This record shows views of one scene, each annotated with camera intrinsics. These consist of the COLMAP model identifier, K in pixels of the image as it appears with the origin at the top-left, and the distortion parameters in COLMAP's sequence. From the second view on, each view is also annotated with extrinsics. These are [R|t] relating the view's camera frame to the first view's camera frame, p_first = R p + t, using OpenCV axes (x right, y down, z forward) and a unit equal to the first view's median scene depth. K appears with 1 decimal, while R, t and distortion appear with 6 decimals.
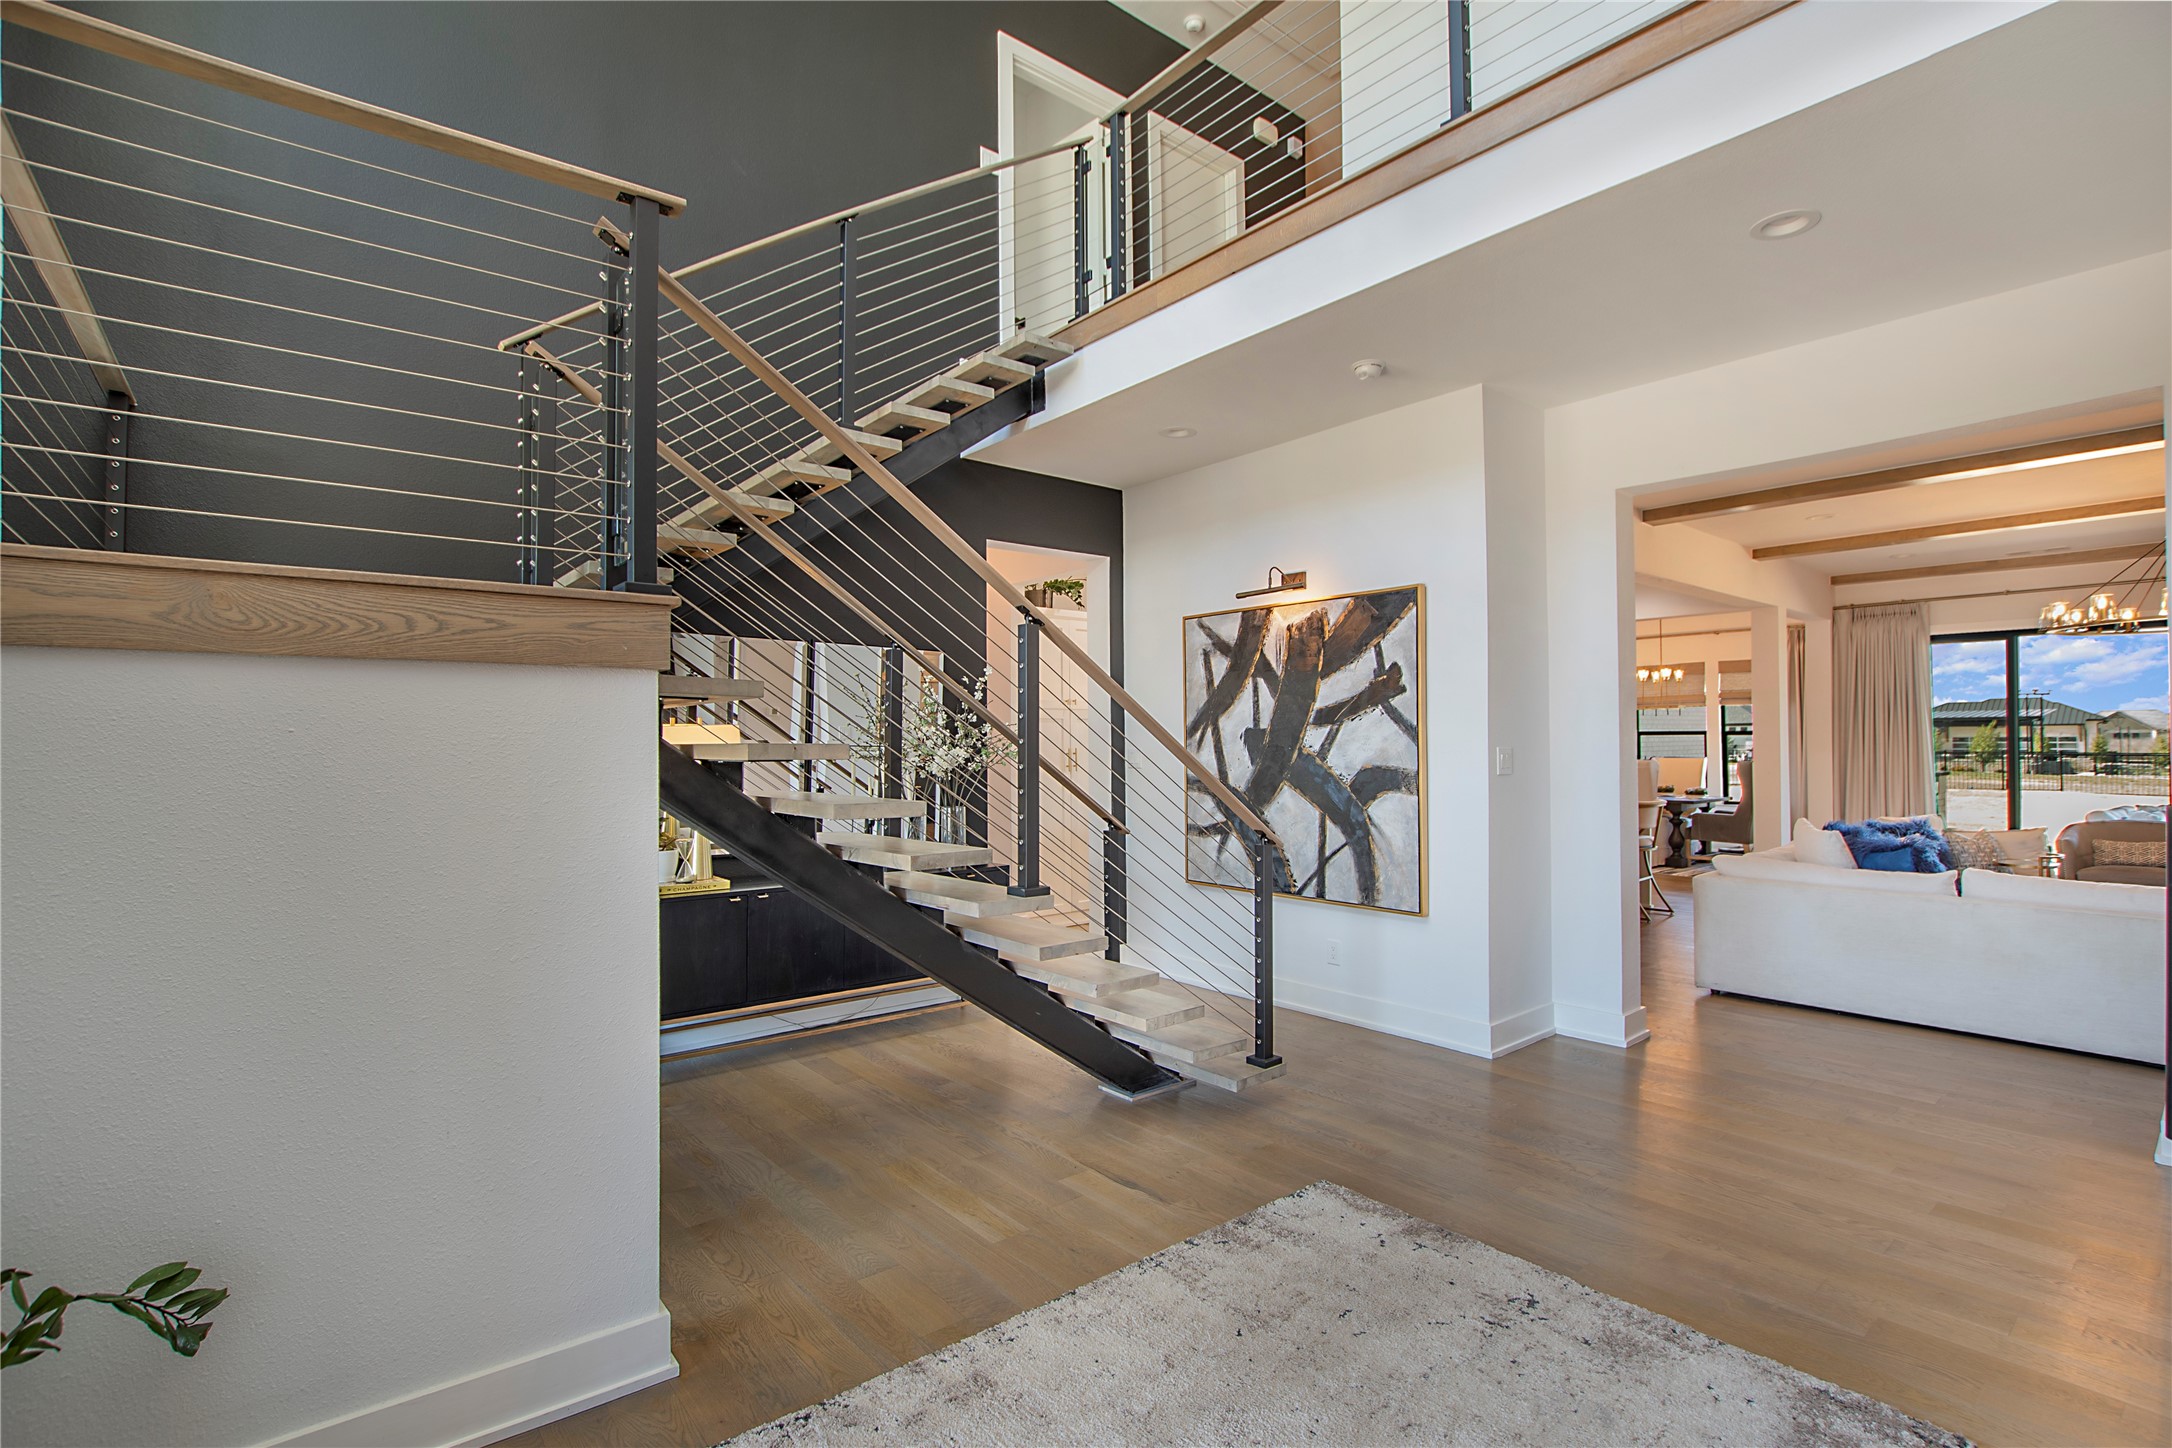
lens RADIAL K [[999.6, 0, 1098.7], [0, 999.6, 732.3], [0, 0, 1]] dist [-0.001648, -0.000122]
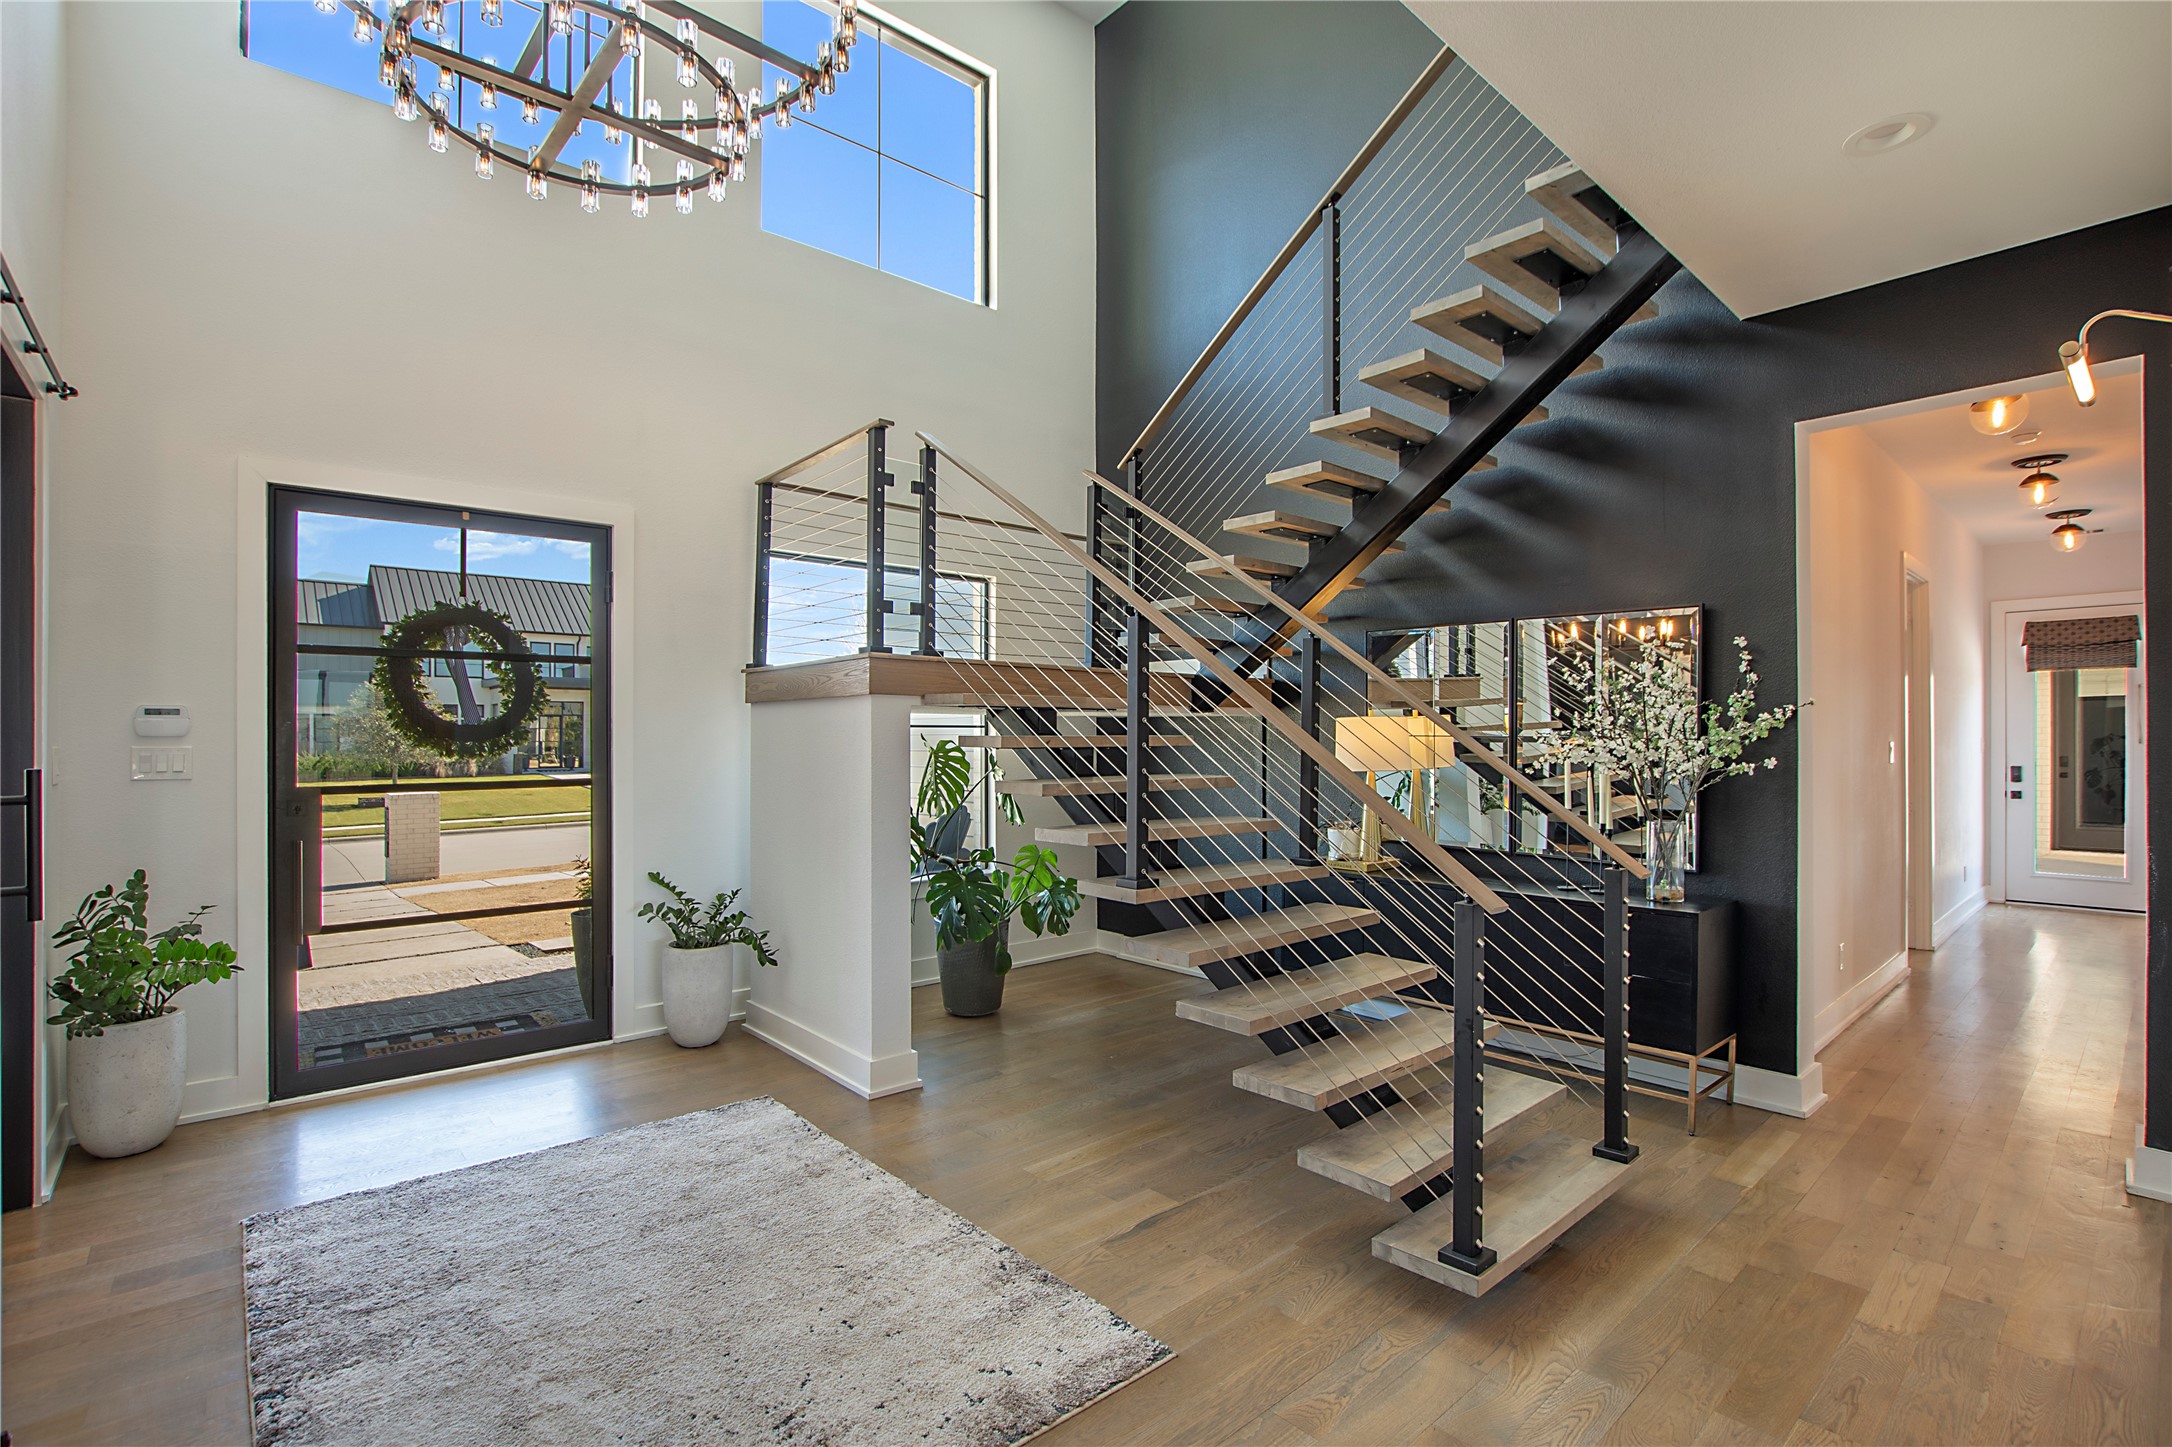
lens RADIAL K [[999.6, 0, 1098.7], [0, 999.6, 731.8], [0, 0, 1]] dist [-0.001648, -0.000122]
pose [[0.056418, 0.000147, -0.998407, 1.039043], [0.004721, 0.999989, 0.000414, 0.006736], [0.998396, -0.004737, 0.056417, 1.010933]]
